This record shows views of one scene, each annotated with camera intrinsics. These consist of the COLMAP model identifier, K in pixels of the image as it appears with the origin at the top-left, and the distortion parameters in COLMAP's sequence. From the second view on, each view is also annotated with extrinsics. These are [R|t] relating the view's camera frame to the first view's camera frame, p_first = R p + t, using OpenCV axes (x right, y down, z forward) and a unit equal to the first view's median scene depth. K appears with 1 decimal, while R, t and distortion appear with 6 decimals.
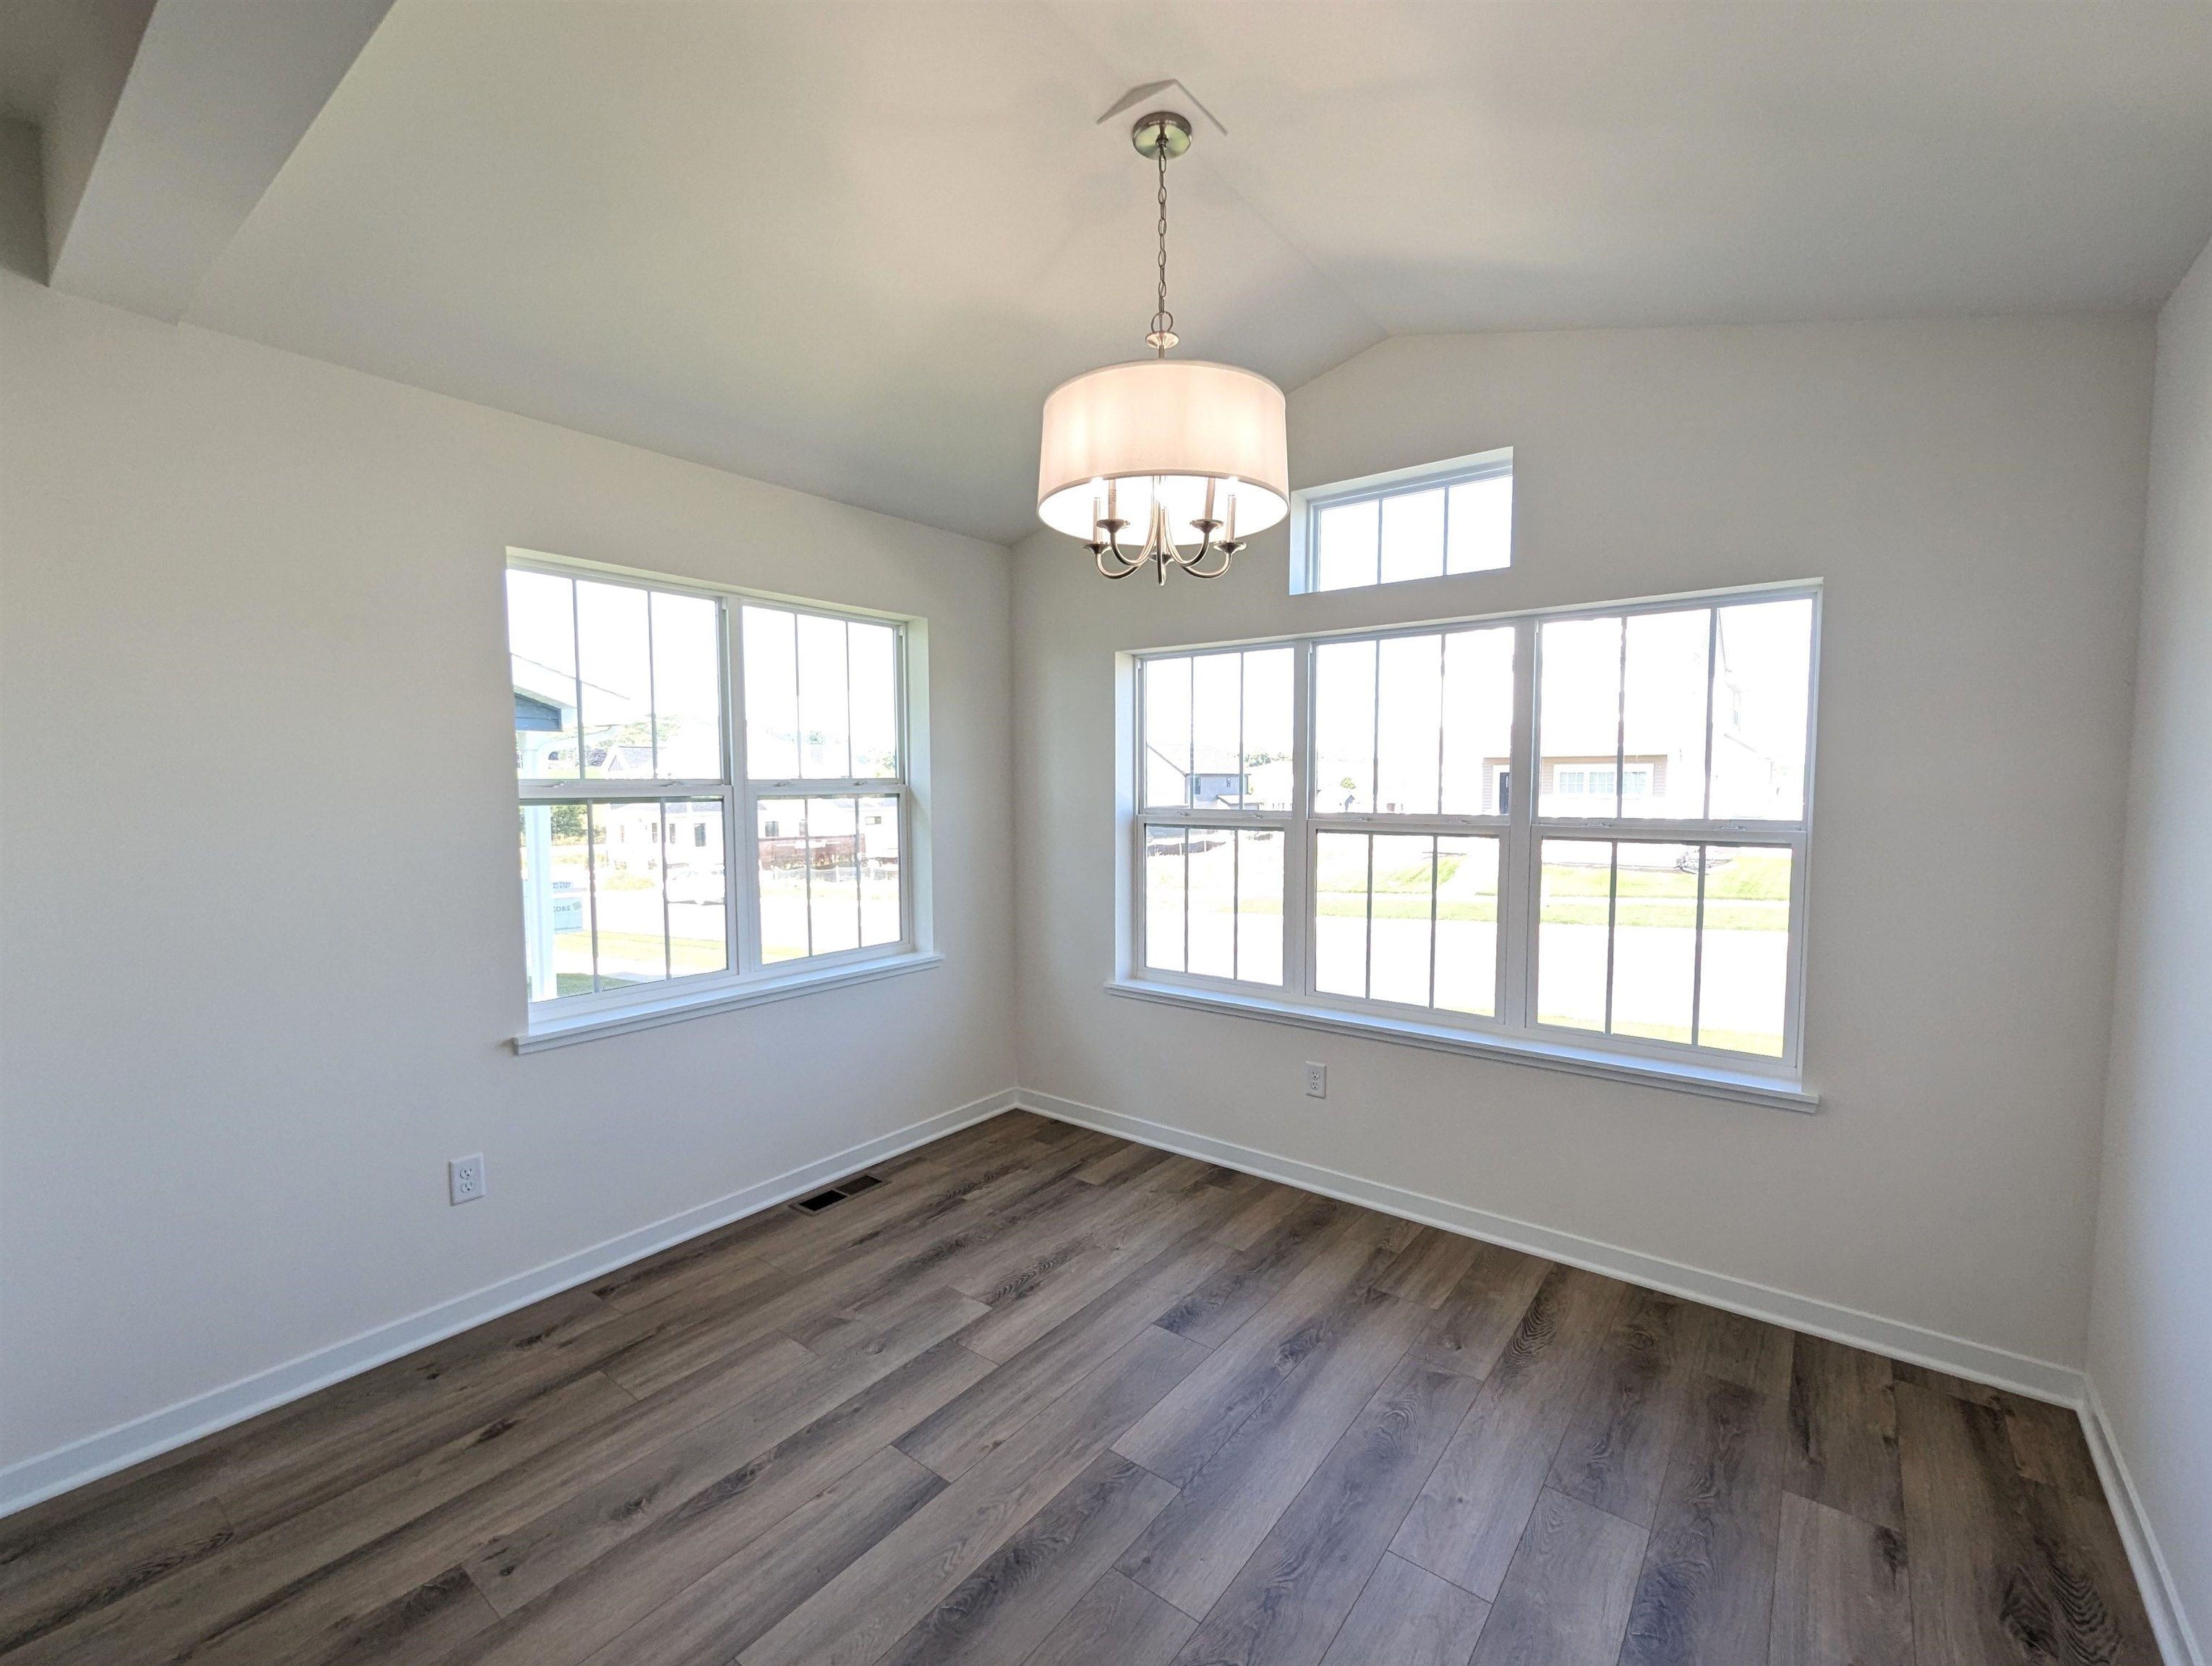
lens RADIAL K [[944.3, 0, 1112.5], [0, 944.3, 841.7], [0, 0, 1]] dist [0.000910, 0.000268]
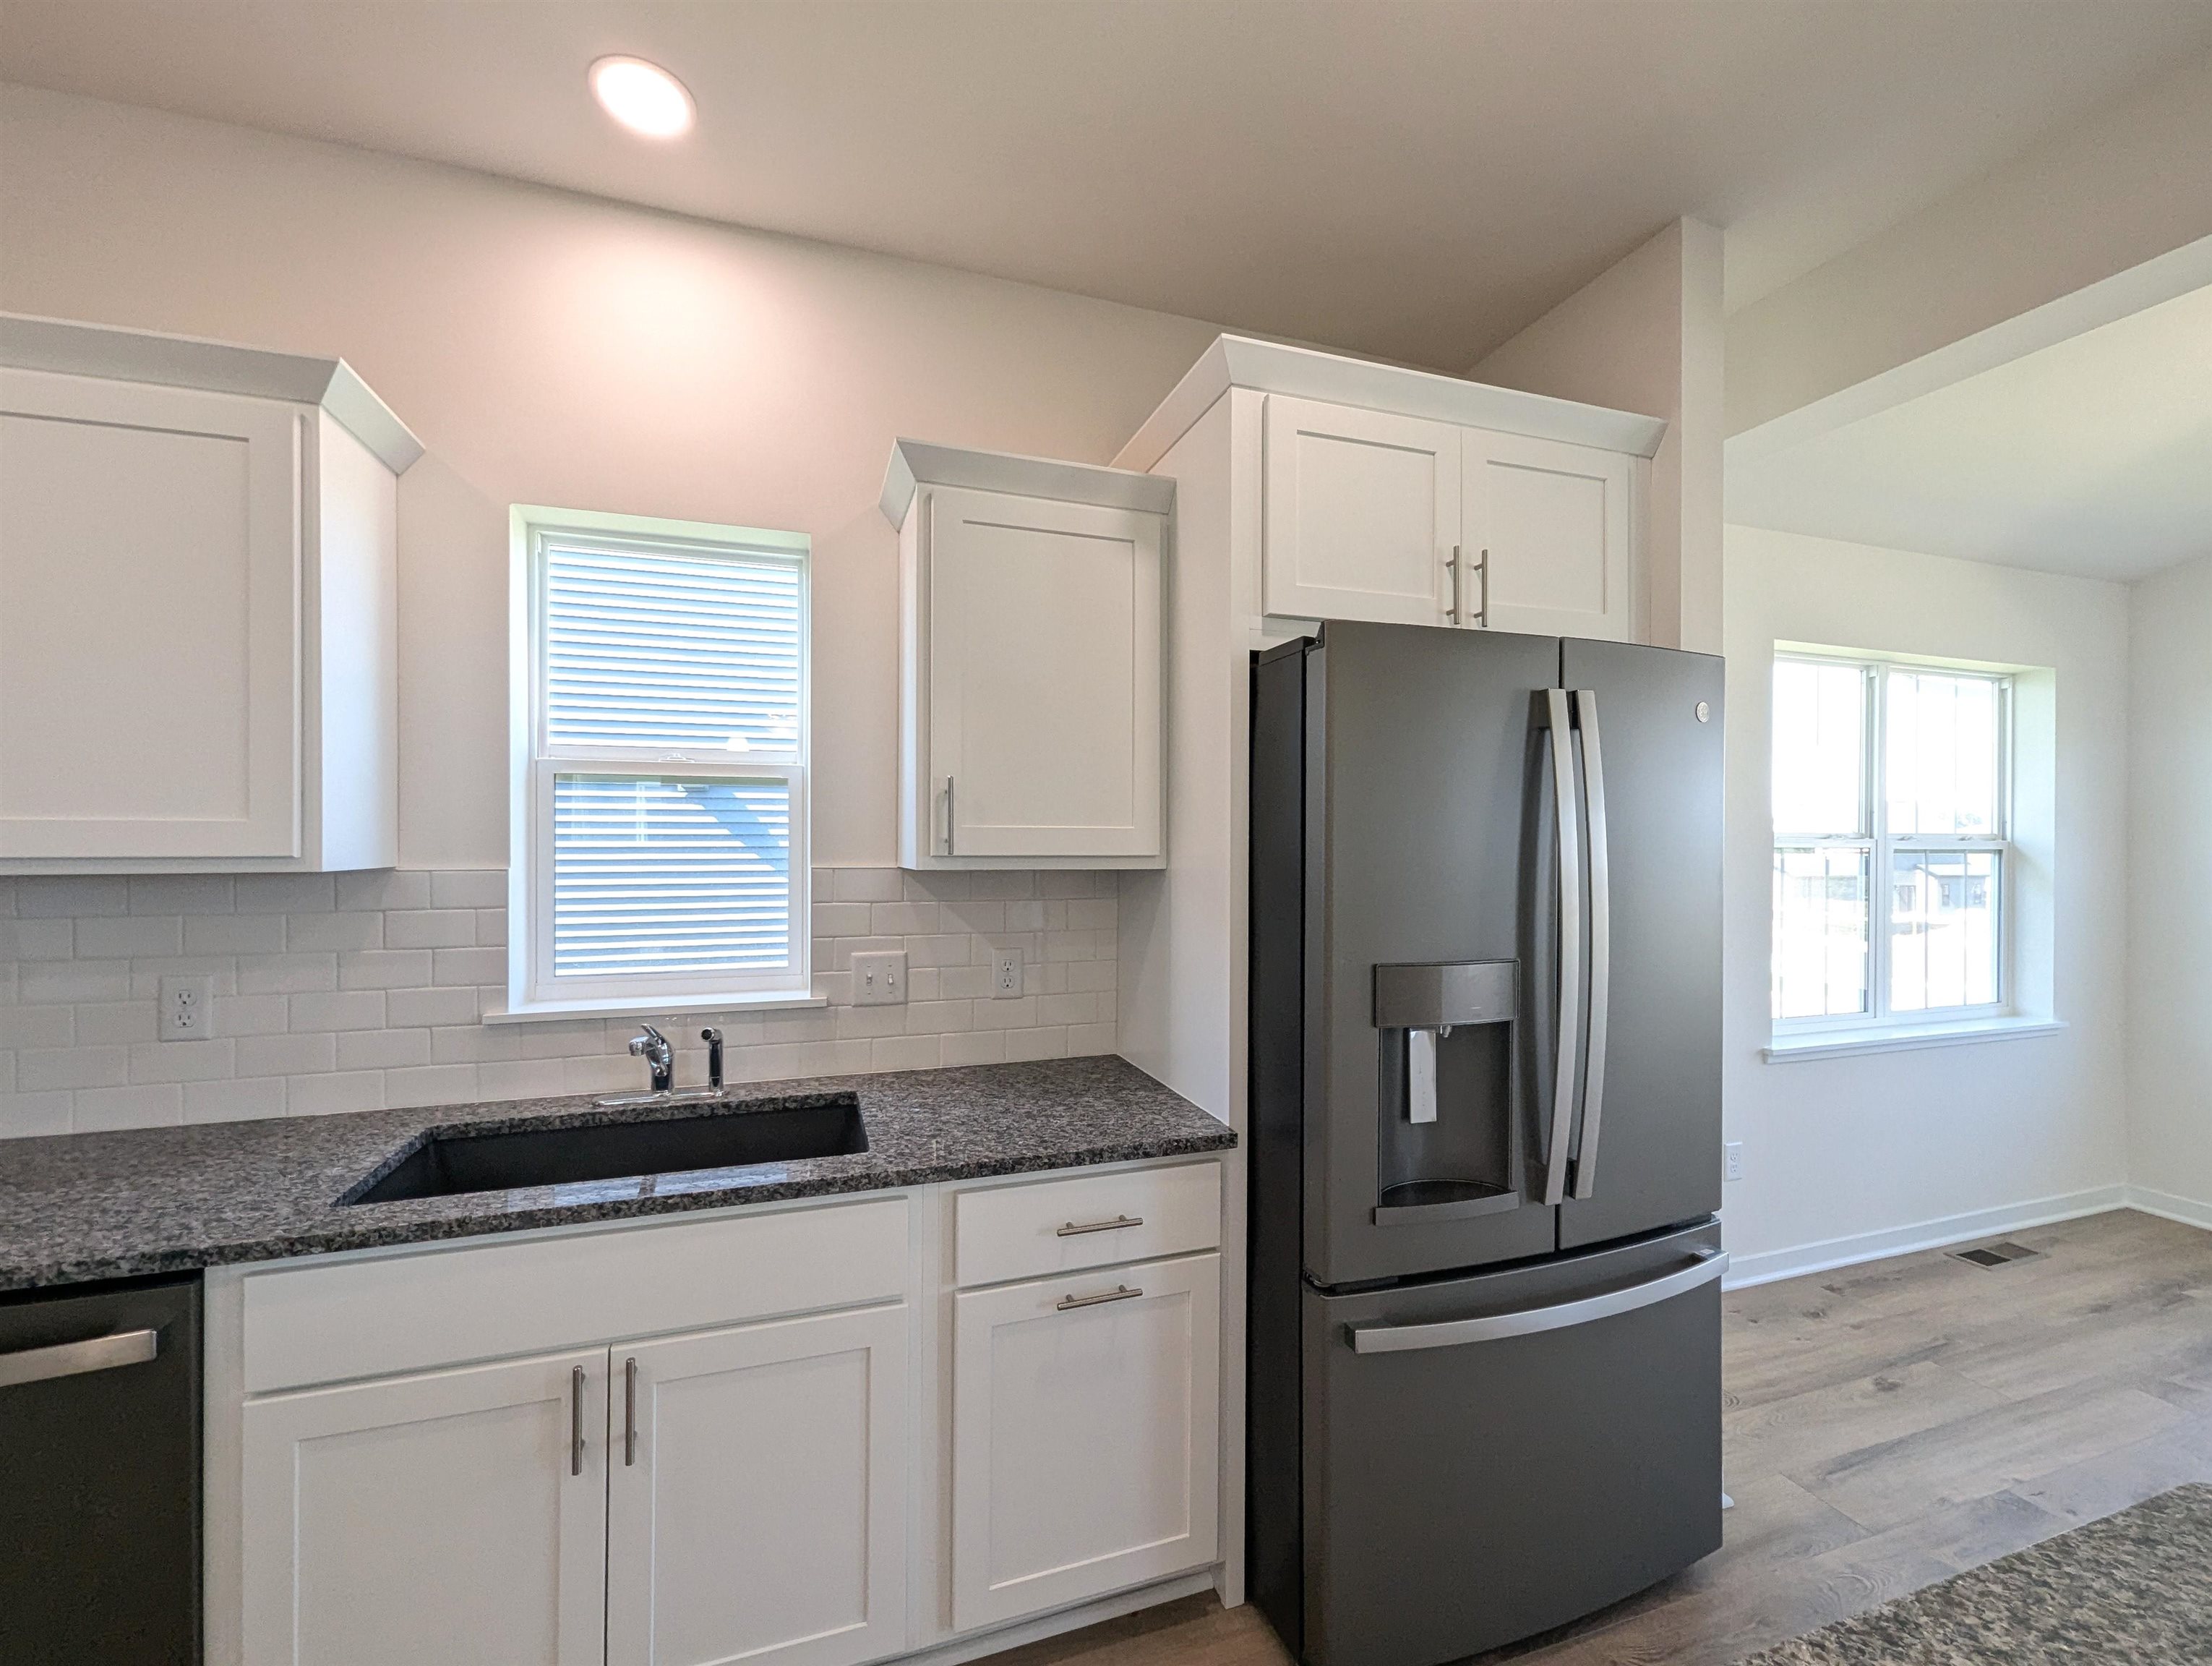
lens RADIAL K [[926.8, 0, 1110.8], [0, 926.8, 840.5], [0, 0, 1]] dist [0.001456, -0.000573]
pose [[0.832022, 0.009683, -0.554658, -0.614202], [-0.045229, 0.997703, -0.050429, 0.038818], [0.552895, 0.067045, 0.830549, -0.398467]]
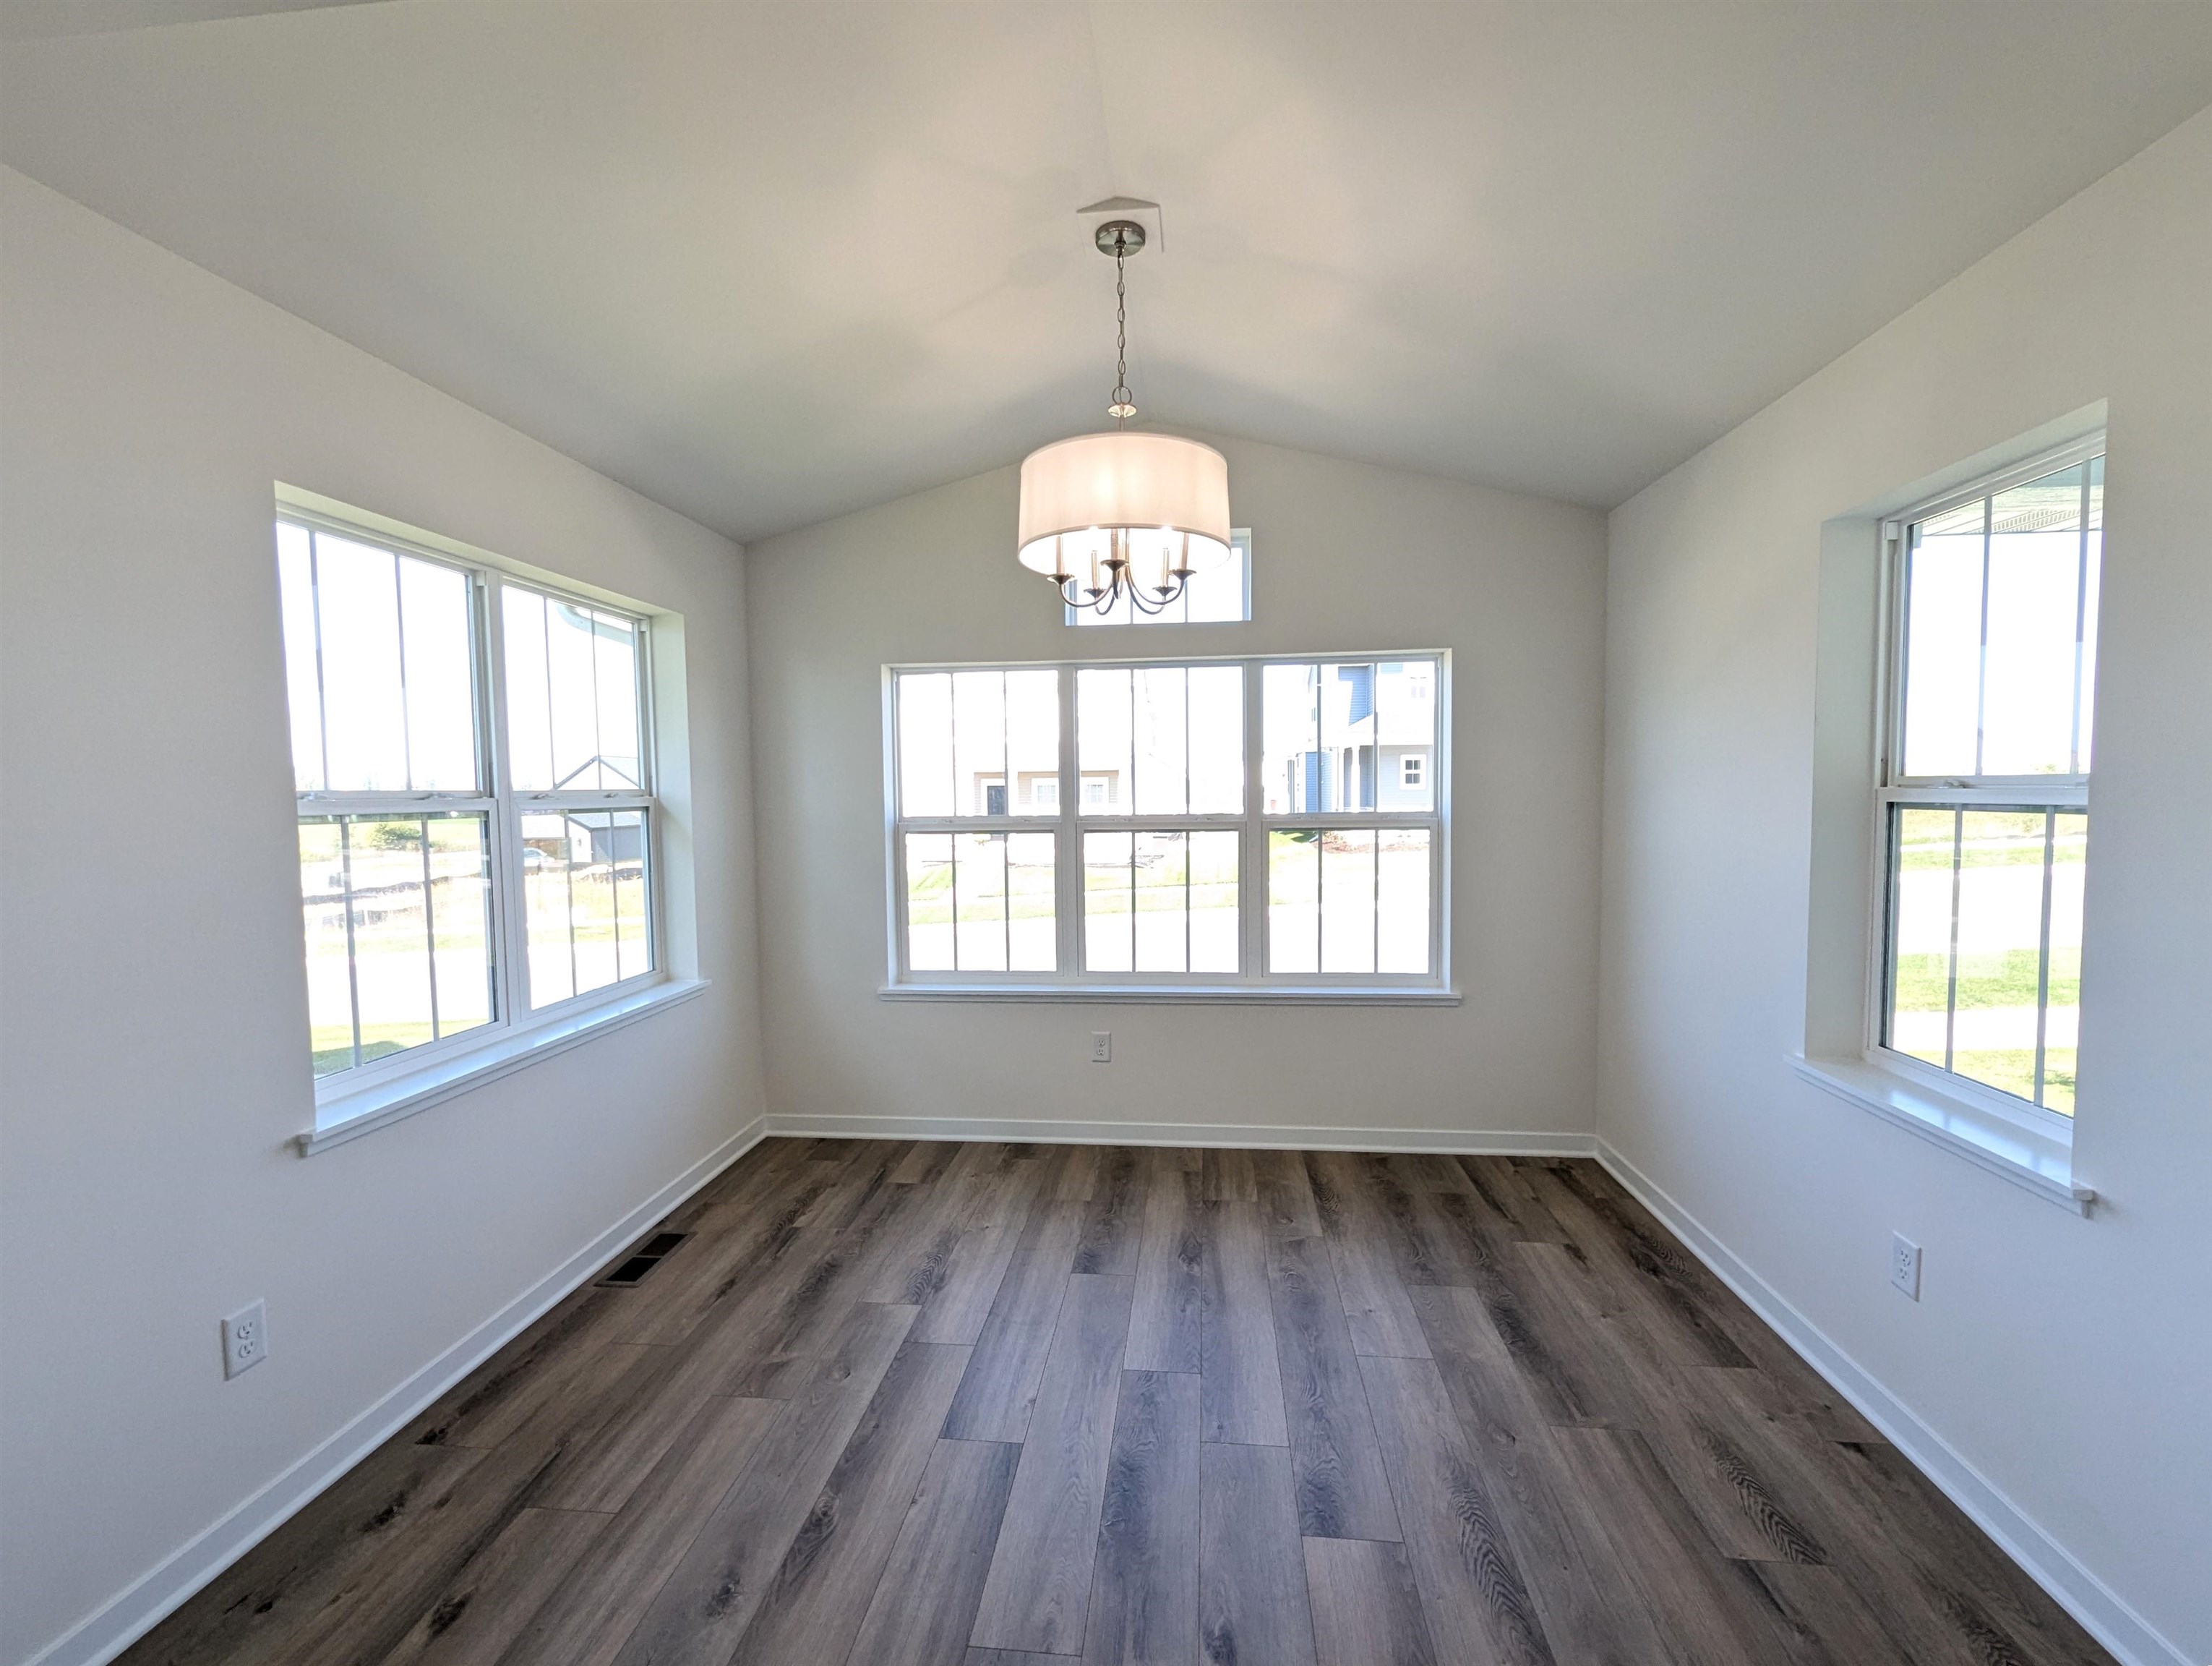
lens RADIAL K [[926.8, 0, 1110.8], [0, 926.8, 840.5], [0, 0, 1]] dist [0.001456, -0.000573]
pose [[0.850351, -0.036415, 0.524954, -0.422695], [0.044453, 0.999008, -0.002708, 0.004325], [-0.524335, 0.025638, 0.851126, 0.026946]]
